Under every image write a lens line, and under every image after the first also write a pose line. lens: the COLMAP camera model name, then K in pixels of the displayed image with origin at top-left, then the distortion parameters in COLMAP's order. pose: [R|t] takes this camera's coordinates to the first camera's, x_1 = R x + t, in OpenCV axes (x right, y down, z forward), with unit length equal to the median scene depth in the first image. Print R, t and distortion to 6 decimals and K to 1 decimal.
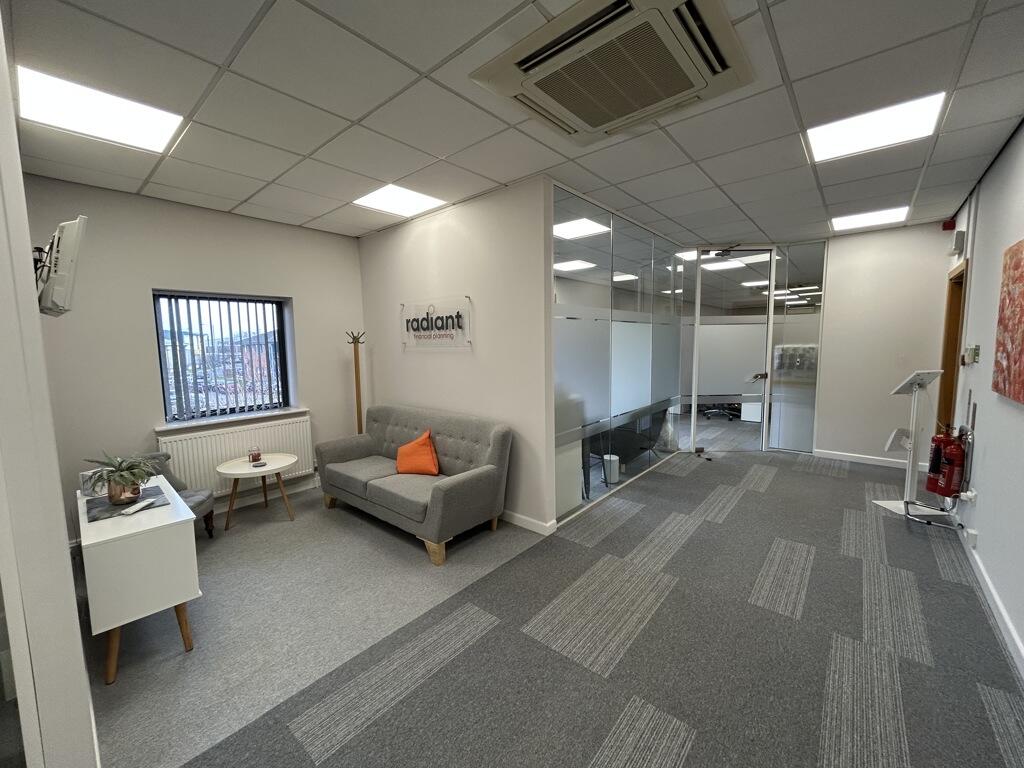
lens RADIAL K [[411.9, 0, 511.3], [0, 411.9, 384.0], [0, 0, 1]] dist [0.001080, -0.000918]
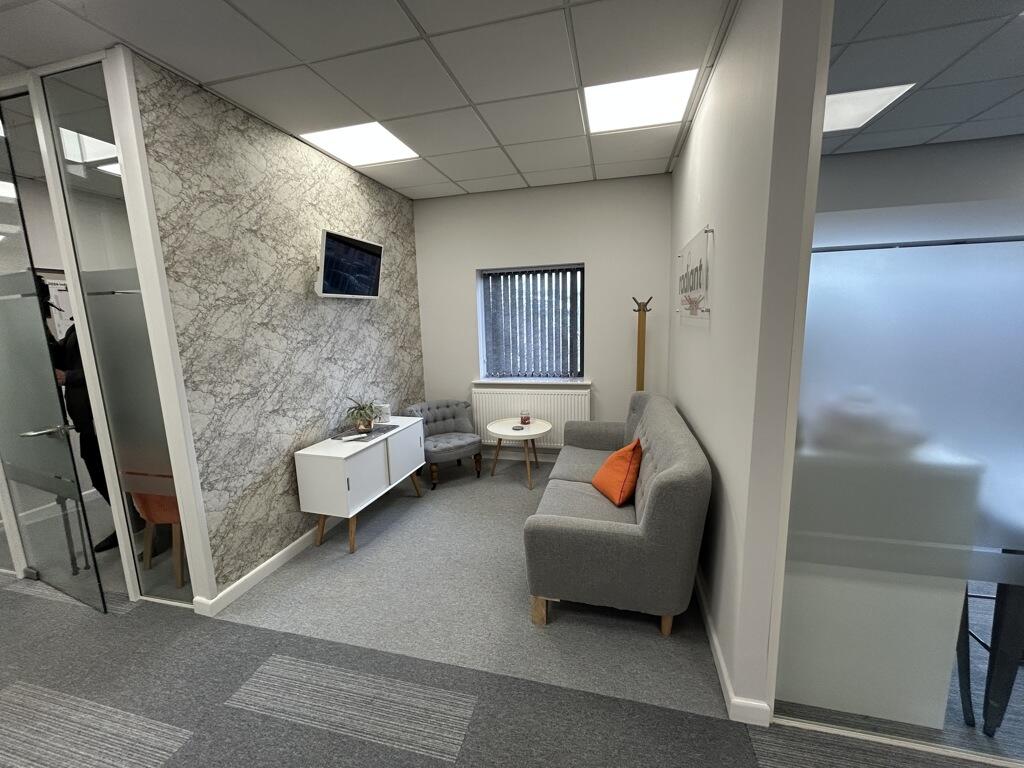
lens RADIAL K [[411.9, 0, 511.8], [0, 411.9, 384.0], [0, 0, 1]] dist [0.001080, -0.000918]
pose [[0.440943, 0.152570, -0.884473, 0.325735], [-0.069272, 0.988292, 0.135944, -0.064406], [0.894858, 0.001326, 0.446349, 0.528862]]
